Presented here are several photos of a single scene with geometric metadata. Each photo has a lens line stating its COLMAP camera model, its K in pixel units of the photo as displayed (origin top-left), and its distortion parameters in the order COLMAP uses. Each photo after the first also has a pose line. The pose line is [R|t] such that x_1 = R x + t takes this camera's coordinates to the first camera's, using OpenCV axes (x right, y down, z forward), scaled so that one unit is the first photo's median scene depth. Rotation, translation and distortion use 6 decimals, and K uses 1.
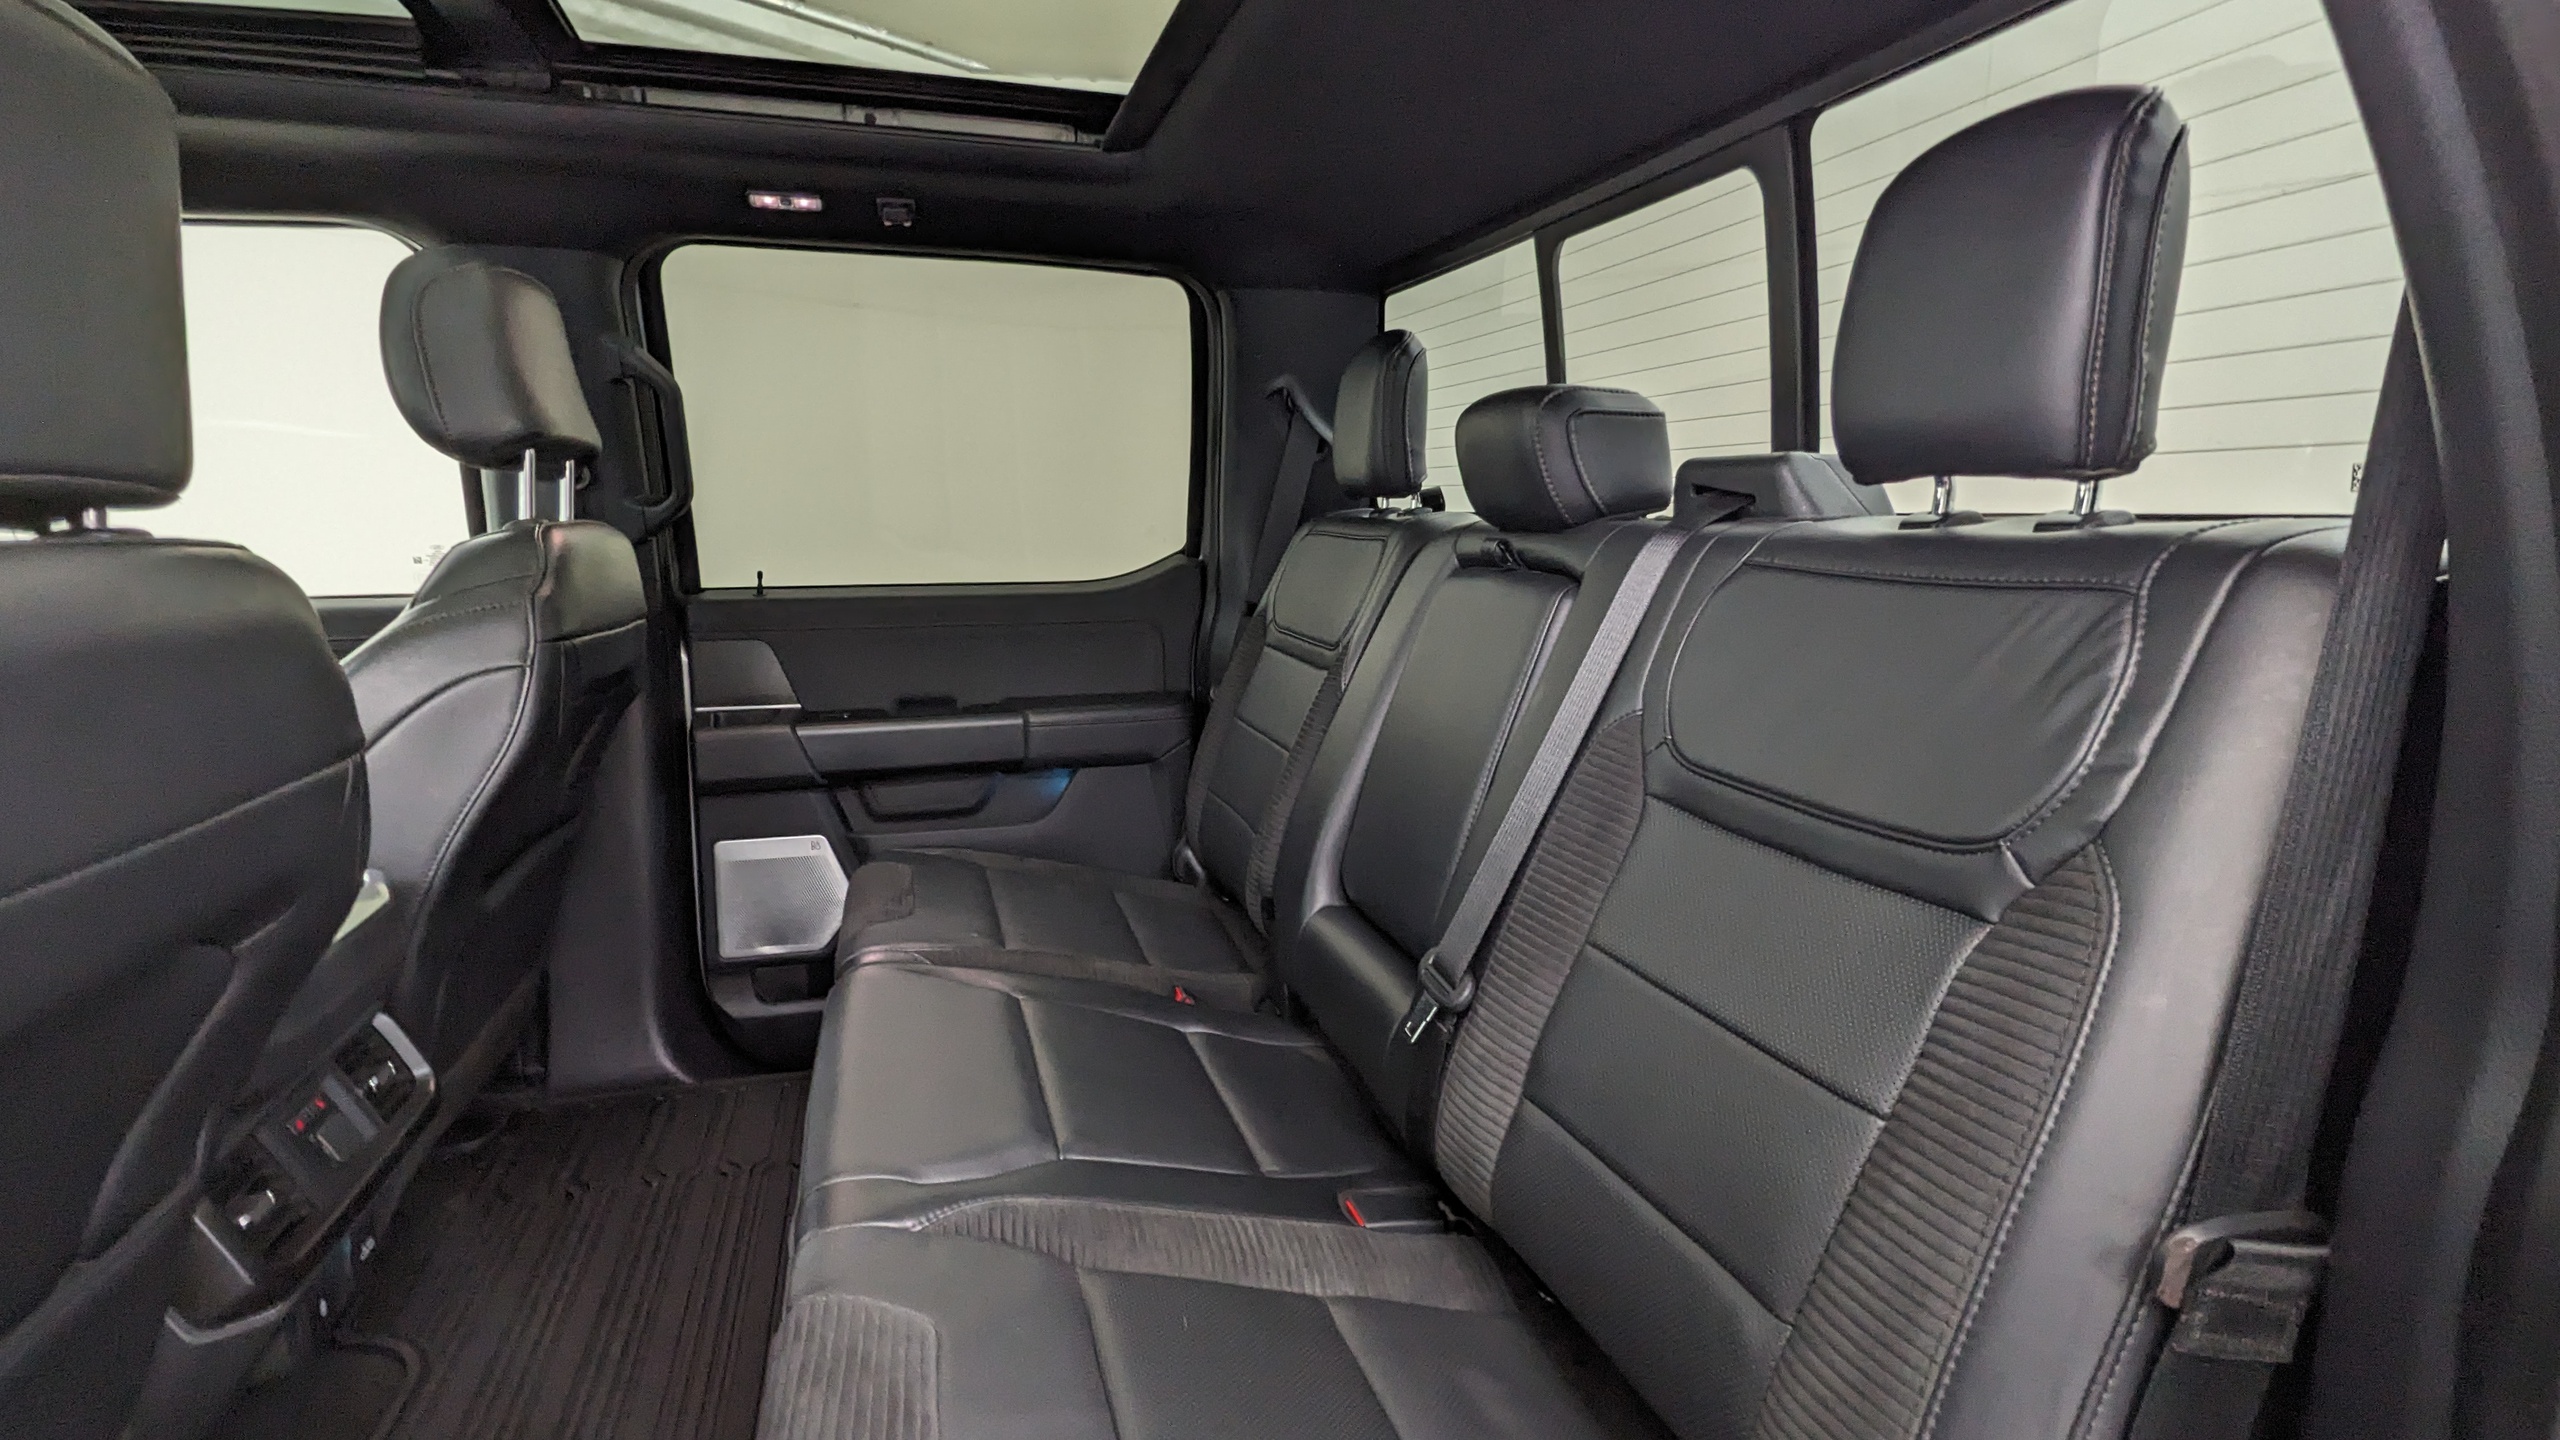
lens RADIAL K [[1235.5, 0, 1282.6], [0, 1235.5, 716.9], [0, 0, 1]] dist [0.001710, -0.000561]
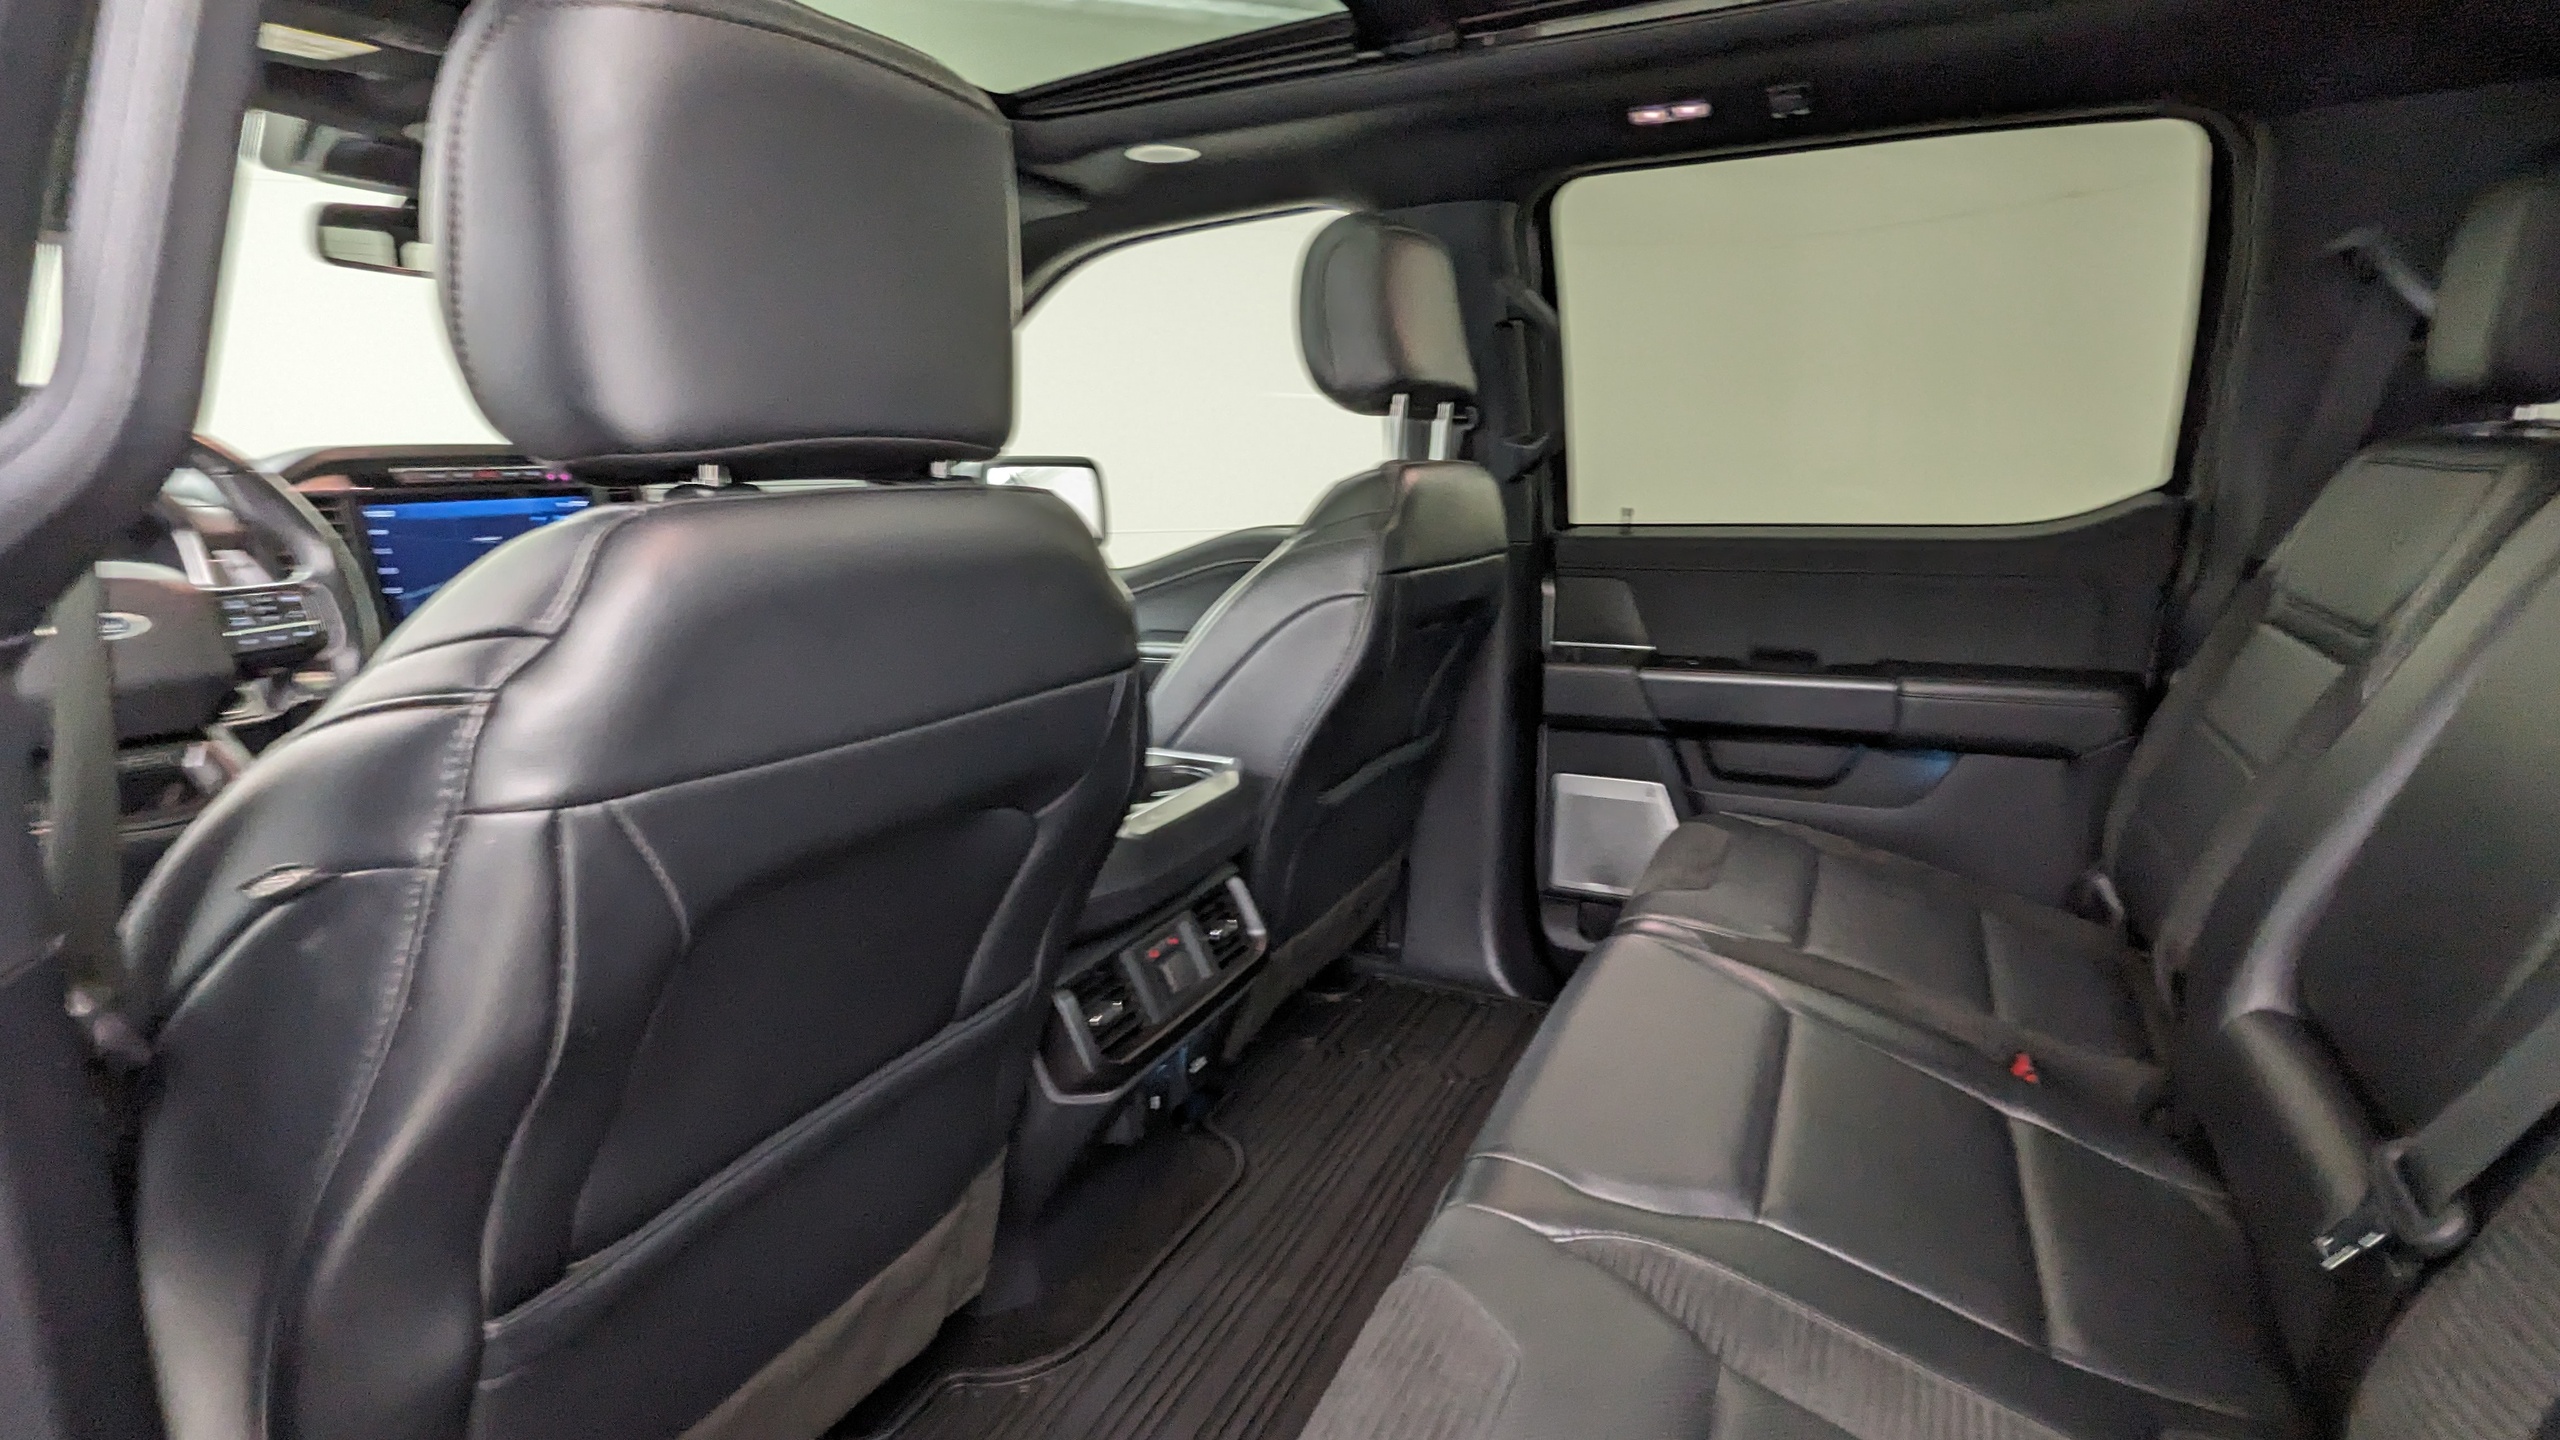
lens RADIAL K [[1240.3, 0, 1272.3], [0, 1240.3, 713.6], [0, 0, 1]] dist [0.002198, 0.000490]
pose [[0.731568, 0.122794, -0.670620, 0.063906], [-0.088953, 0.992430, 0.084681, -0.017182], [0.675941, -0.002296, 0.736952, 0.099428]]
